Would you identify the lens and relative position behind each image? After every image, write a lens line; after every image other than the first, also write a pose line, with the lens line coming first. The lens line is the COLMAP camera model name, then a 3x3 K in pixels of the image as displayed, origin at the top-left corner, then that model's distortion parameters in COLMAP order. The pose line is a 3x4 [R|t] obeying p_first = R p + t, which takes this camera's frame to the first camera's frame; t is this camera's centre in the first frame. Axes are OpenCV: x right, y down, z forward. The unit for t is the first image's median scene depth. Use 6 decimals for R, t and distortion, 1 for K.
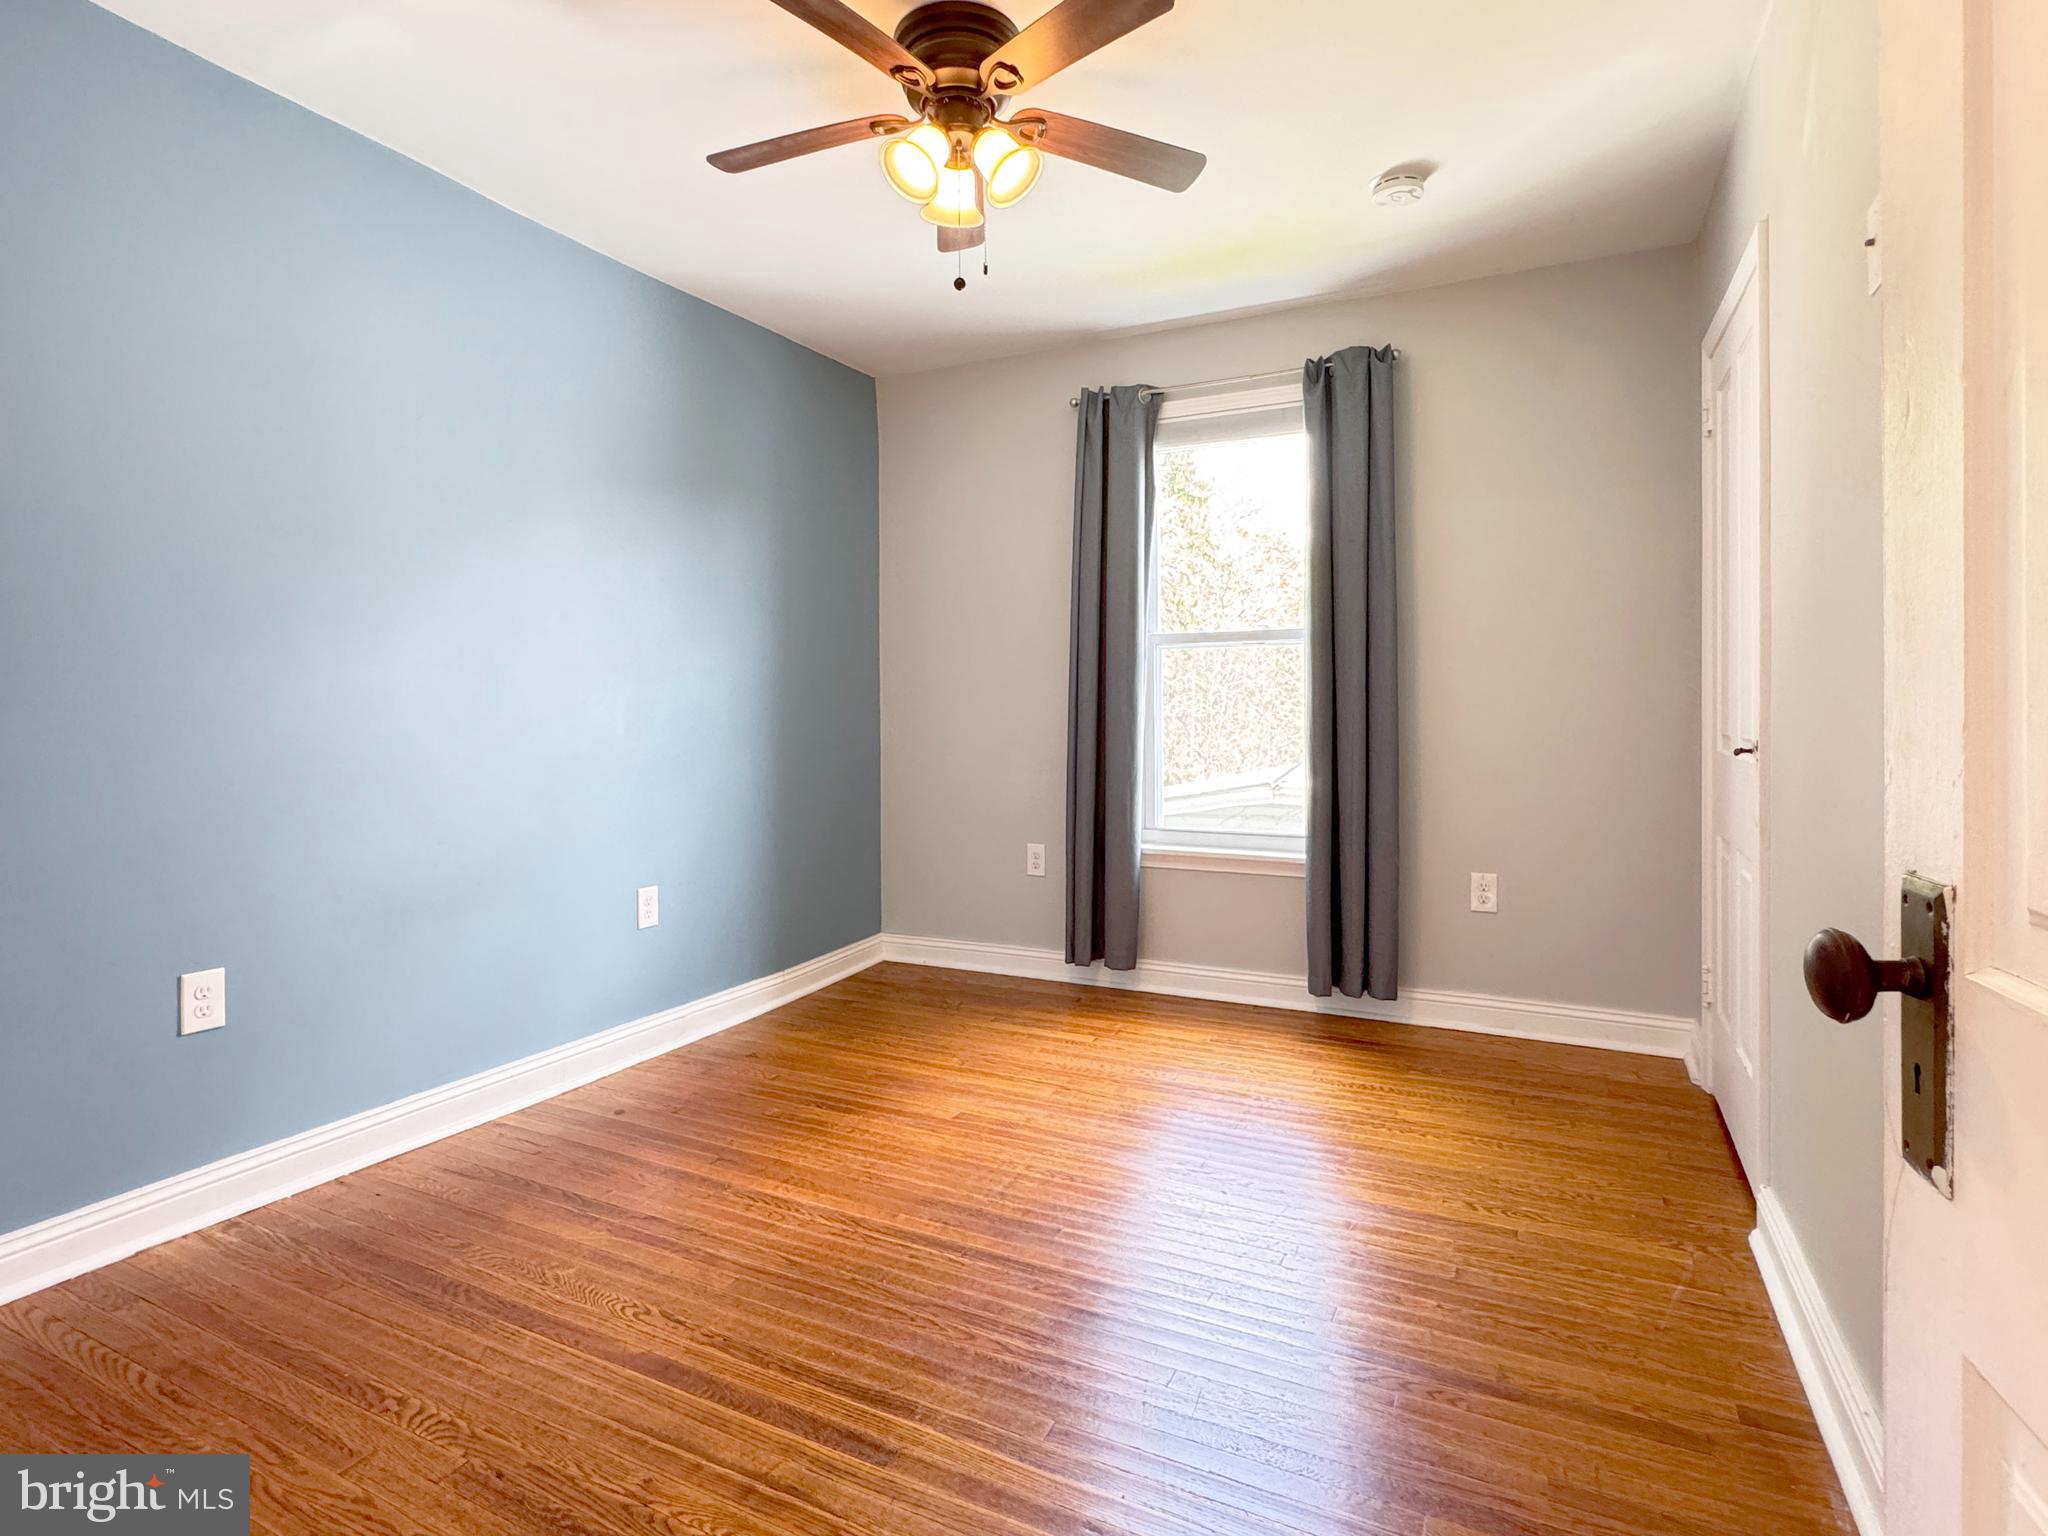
lens RADIAL K [[1036.3, 0, 1017.6], [0, 1036.3, 761.4], [0, 0, 1]] dist [-0.002421, 0.000169]
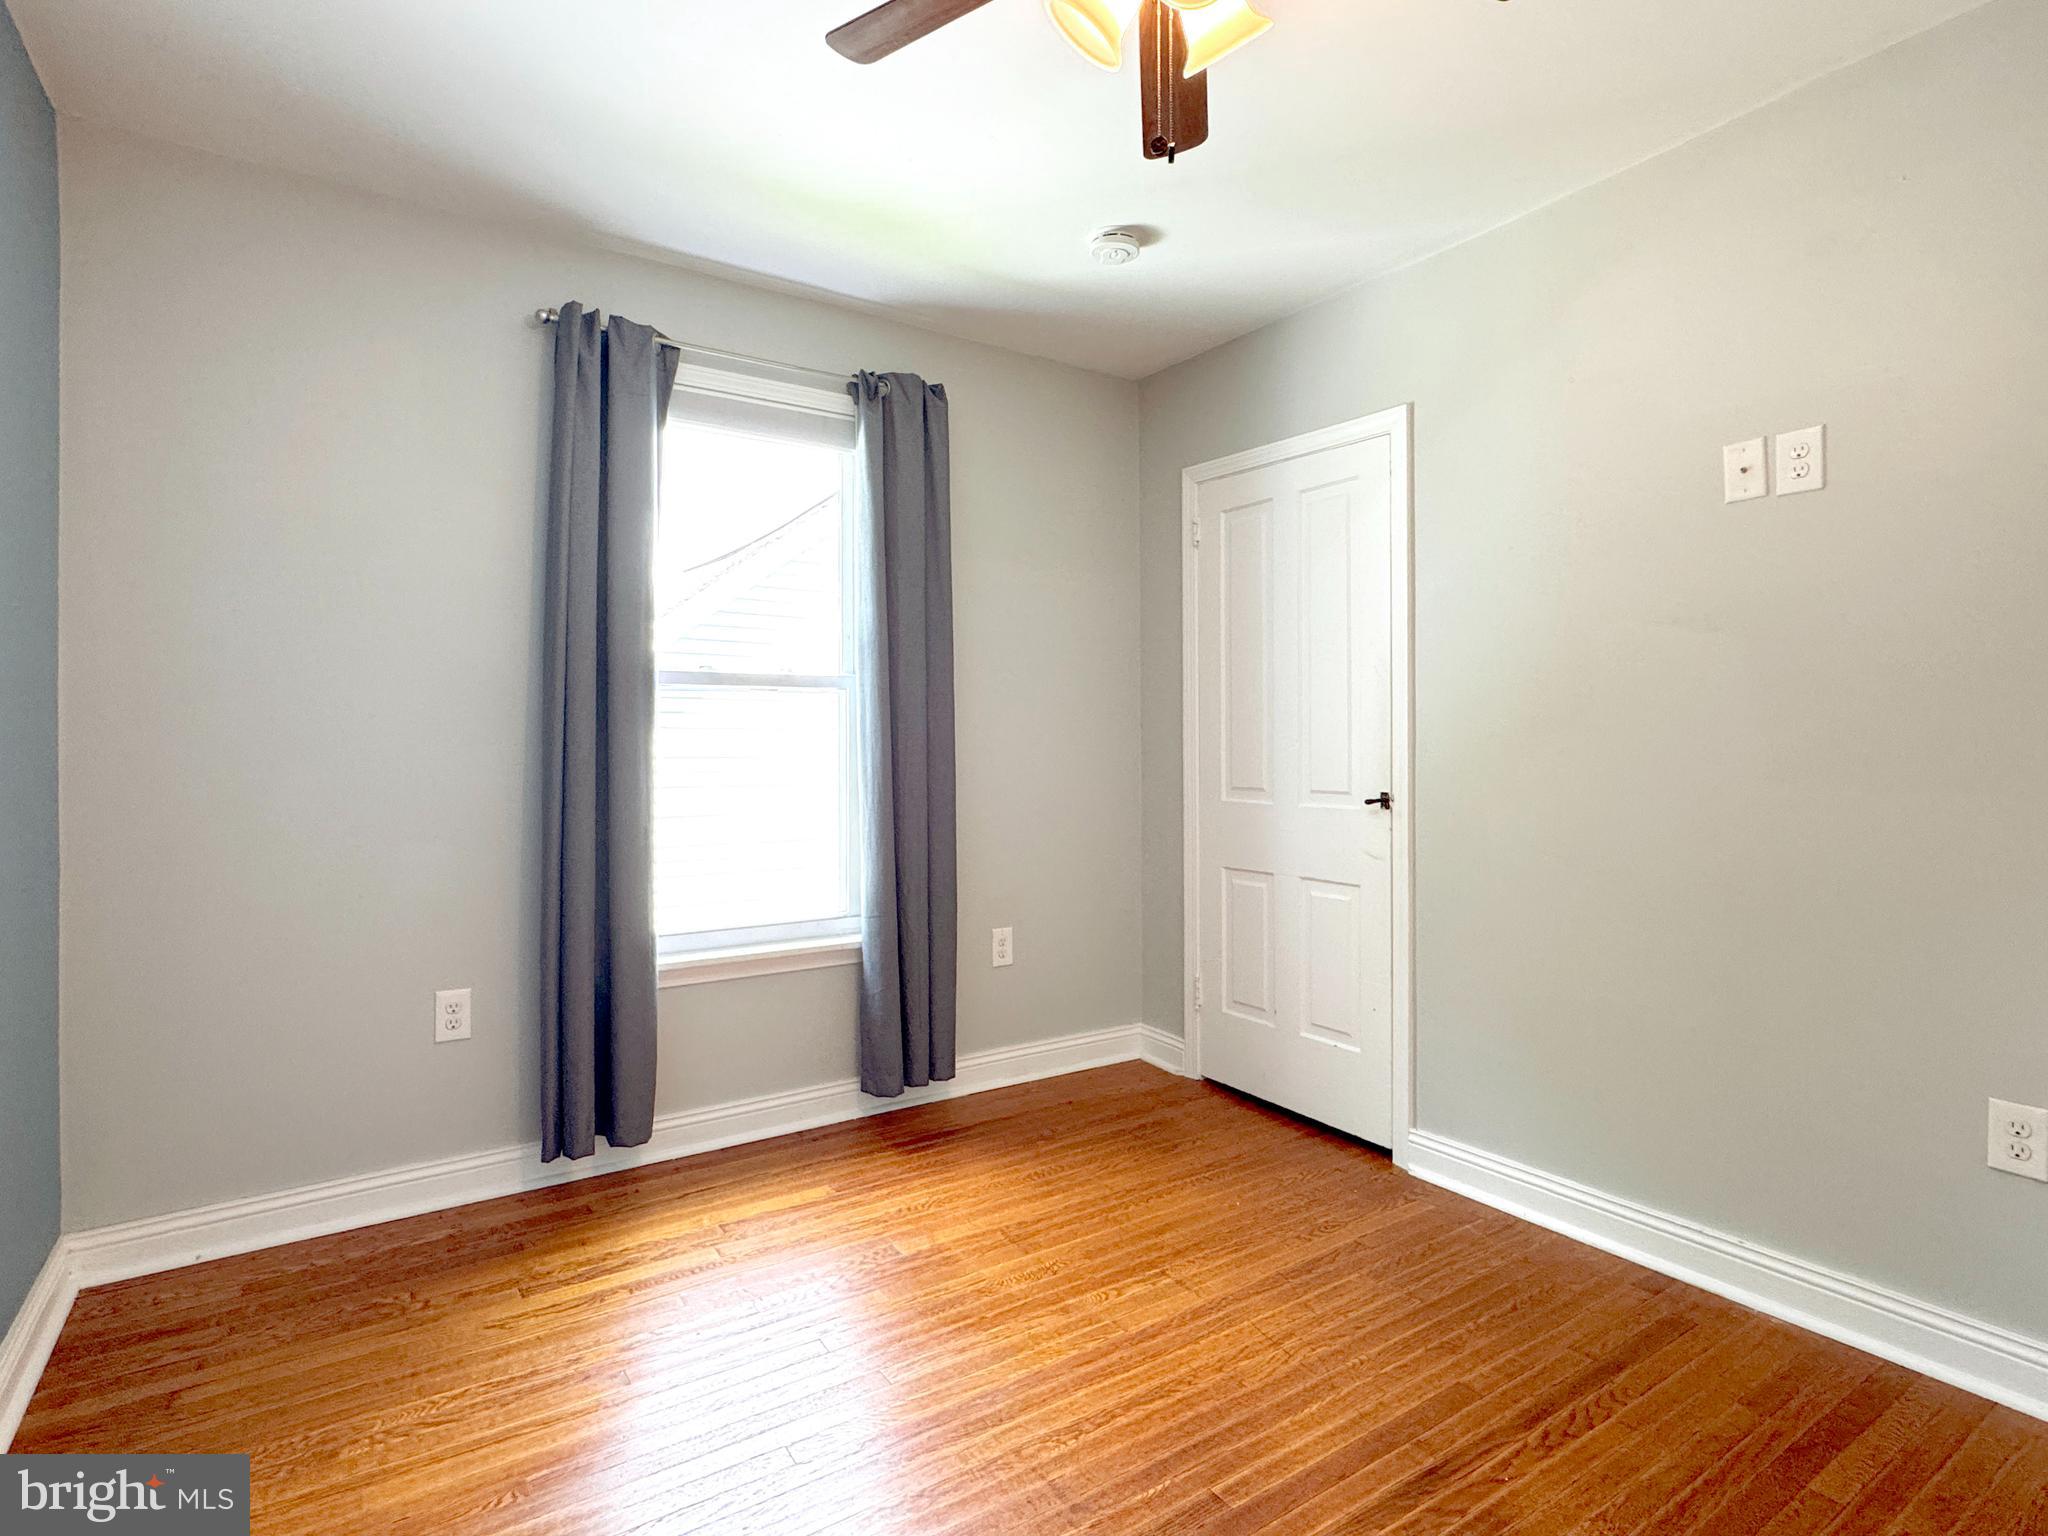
lens RADIAL K [[1036.3, 0, 1015.3], [0, 1036.3, 766.3], [0, 0, 1]] dist [-0.002421, 0.000169]
pose [[0.513159, -0.013704, 0.858184, -0.397781], [0.049507, 0.998680, -0.013656, -0.034056], [-0.856864, 0.049494, 0.513161, 0.443912]]
